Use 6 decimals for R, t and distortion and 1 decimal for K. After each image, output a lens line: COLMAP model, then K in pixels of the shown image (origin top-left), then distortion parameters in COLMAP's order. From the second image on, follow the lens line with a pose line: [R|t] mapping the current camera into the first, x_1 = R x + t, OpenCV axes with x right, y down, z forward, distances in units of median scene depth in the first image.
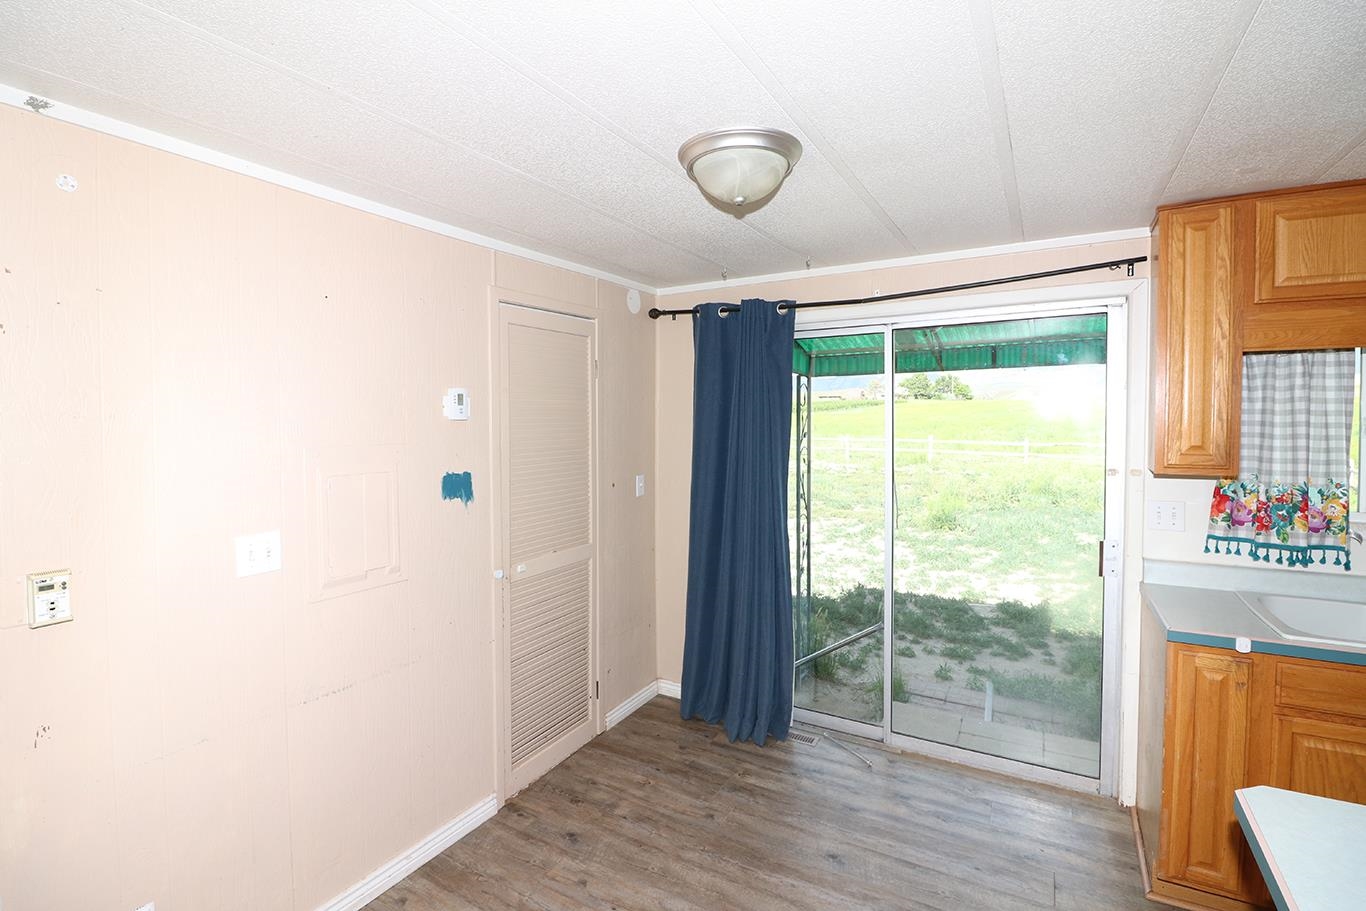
lens RADIAL K [[626.5, 0, 675.2], [0, 626.5, 440.9], [0, 0, 1]] dist [0.000789, -0.013053]
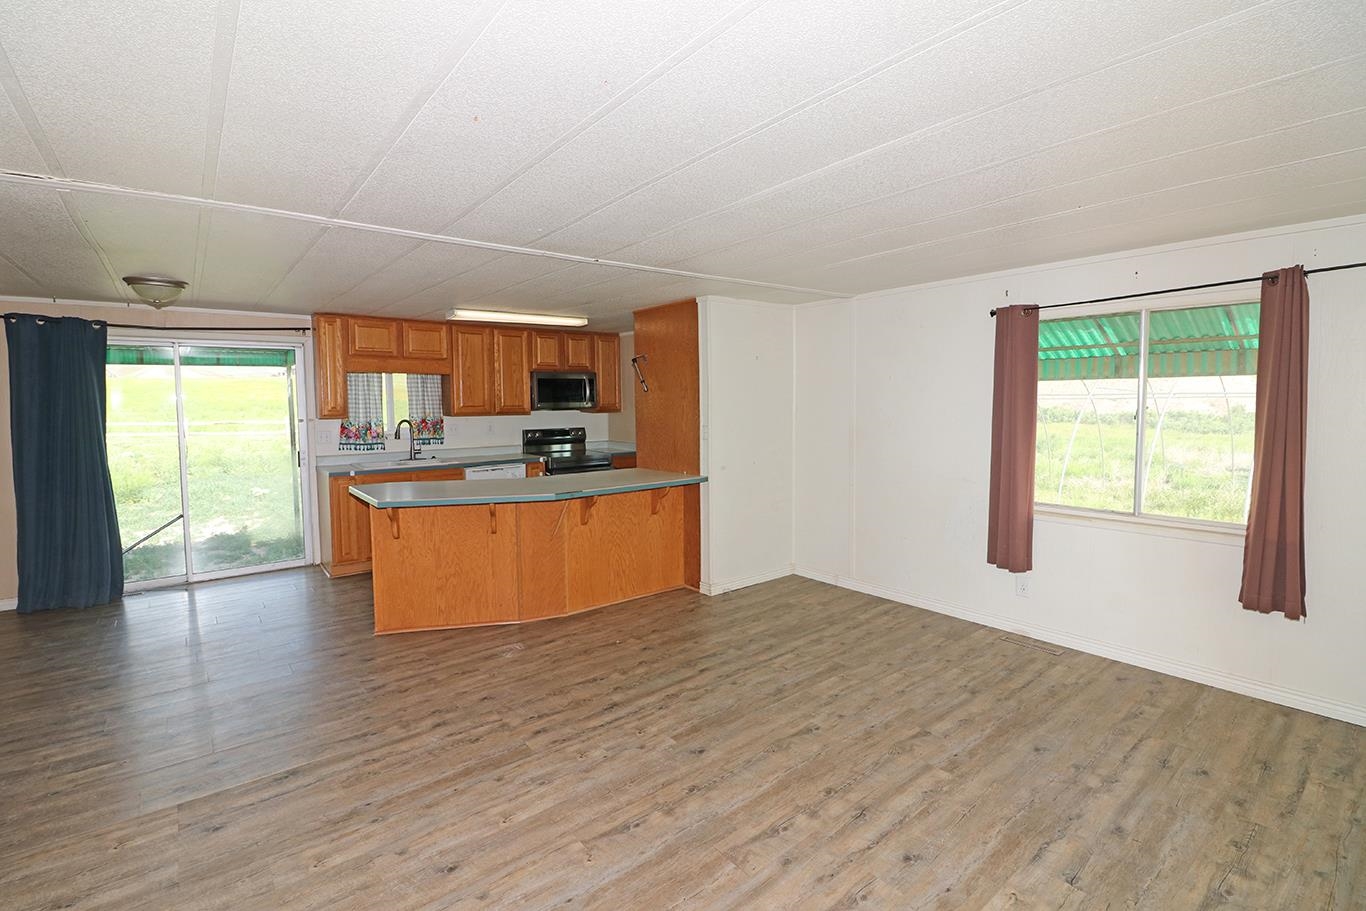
lens RADIAL K [[626.5, 0, 675.2], [0, 626.5, 440.9], [0, 0, 1]] dist [0.000789, -0.013053]
pose [[0.361034, -0.059464, 0.930655, -1.027452], [0.031791, 0.998170, 0.051445, 0.055464], [-0.932011, 0.011013, 0.362264, -1.202541]]
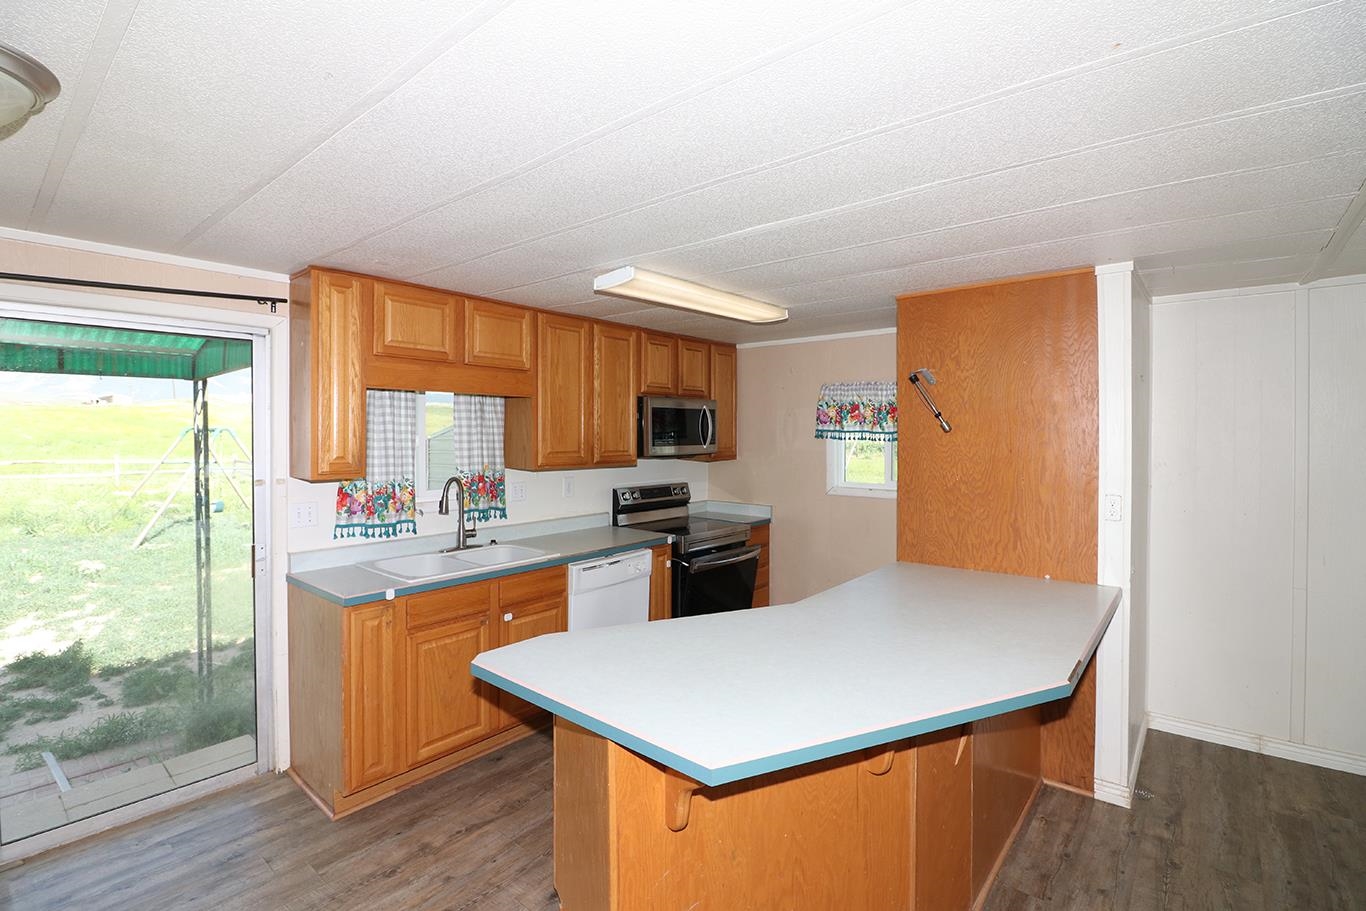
lens RADIAL K [[626.5, 0, 675.2], [0, 626.5, 440.9], [0, 0, 1]] dist [0.000789, -0.013053]
pose [[0.174876, -0.005249, 0.984576, -0.309038], [0.026071, 0.999660, 0.000699, -0.007054], [-0.984245, 0.025546, 0.174954, 0.071093]]
